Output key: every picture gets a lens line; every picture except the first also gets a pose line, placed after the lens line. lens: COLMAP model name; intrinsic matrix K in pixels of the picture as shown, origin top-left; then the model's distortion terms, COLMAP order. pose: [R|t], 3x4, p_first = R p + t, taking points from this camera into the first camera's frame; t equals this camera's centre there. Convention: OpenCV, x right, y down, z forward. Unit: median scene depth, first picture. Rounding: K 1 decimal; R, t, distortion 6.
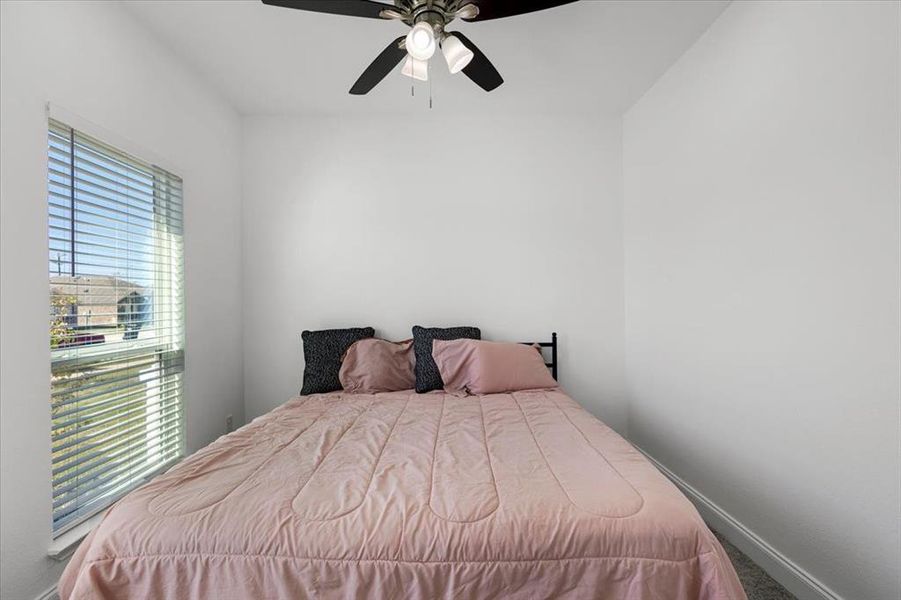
lens RADIAL K [[419.3, 0, 452.6], [0, 419.3, 303.0], [0, 0, 1]] dist [0.002968, 0.000072]
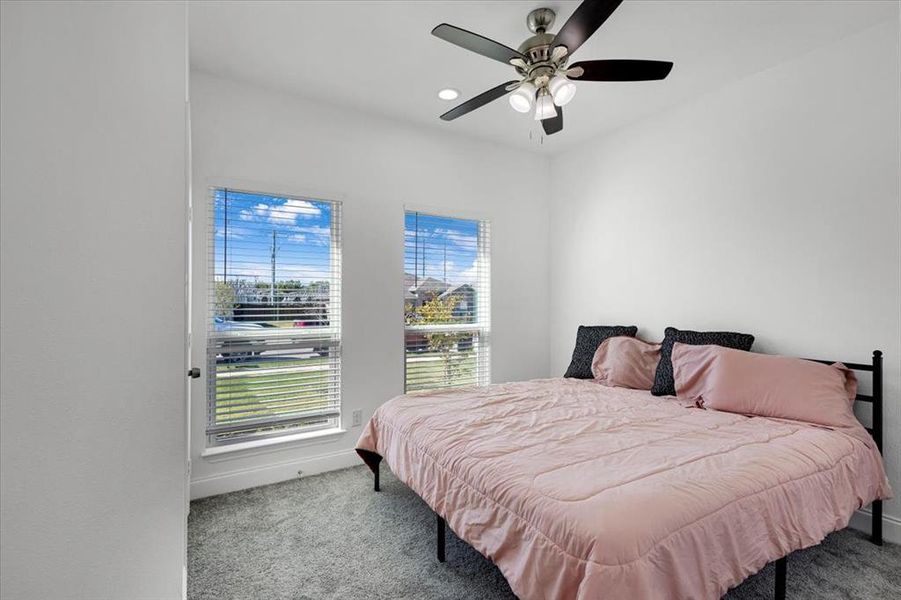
lens RADIAL K [[419.3, 0, 452.6], [0, 419.3, 303.0], [0, 0, 1]] dist [0.002968, 0.000072]
pose [[0.509462, 0.011855, -0.860412, 0.518598], [-0.009138, 0.999923, 0.008366, -0.004706], [0.860445, 0.003600, 0.509531, 0.090516]]
